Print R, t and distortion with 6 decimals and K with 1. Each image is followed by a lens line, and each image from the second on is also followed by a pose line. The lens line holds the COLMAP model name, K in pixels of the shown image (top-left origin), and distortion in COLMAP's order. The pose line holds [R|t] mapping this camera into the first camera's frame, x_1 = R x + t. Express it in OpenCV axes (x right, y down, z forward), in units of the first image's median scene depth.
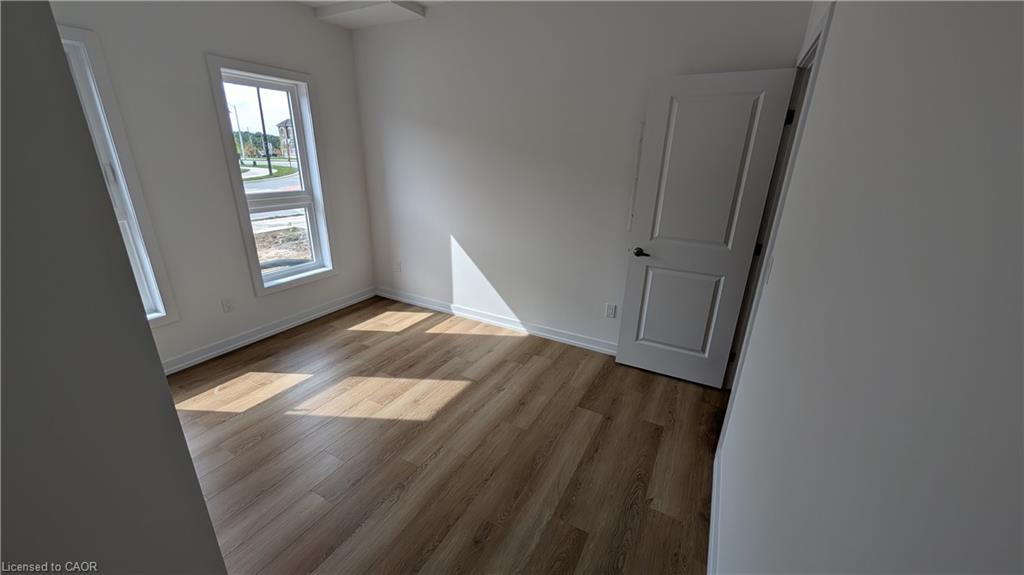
lens RADIAL K [[385.3, 0, 509.0], [0, 385.3, 288.1], [0, 0, 1]] dist [-0.000437, 0.000306]
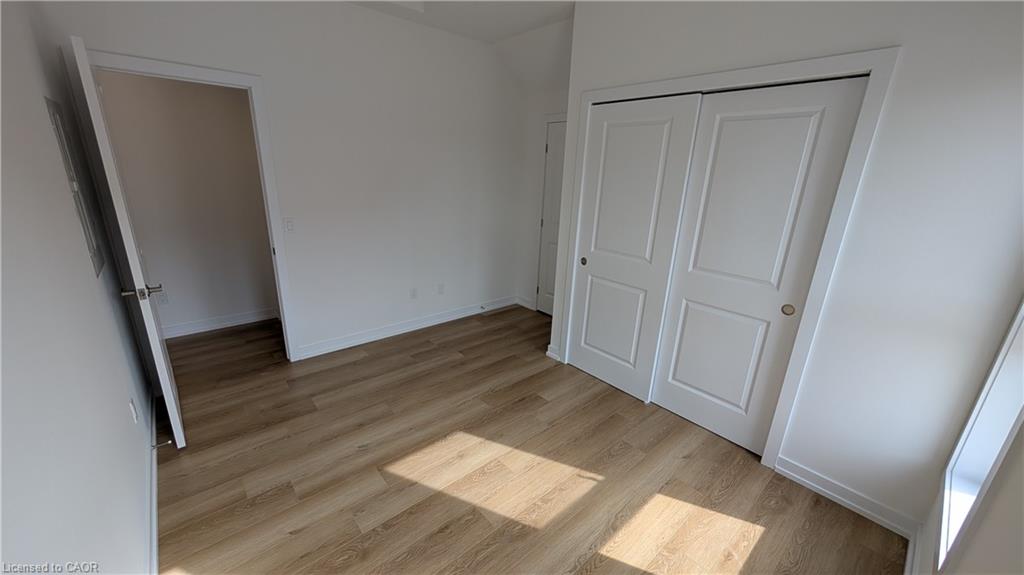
lens RADIAL K [[385.3, 0, 509.0], [0, 385.3, 288.1], [0, 0, 1]] dist [-0.000437, 0.000306]
pose [[-0.937907, -0.152714, 0.311464, -0.546392], [0.062979, 0.807994, 0.585816, -0.502946], [-0.341123, 0.569056, -0.748205, 1.377584]]
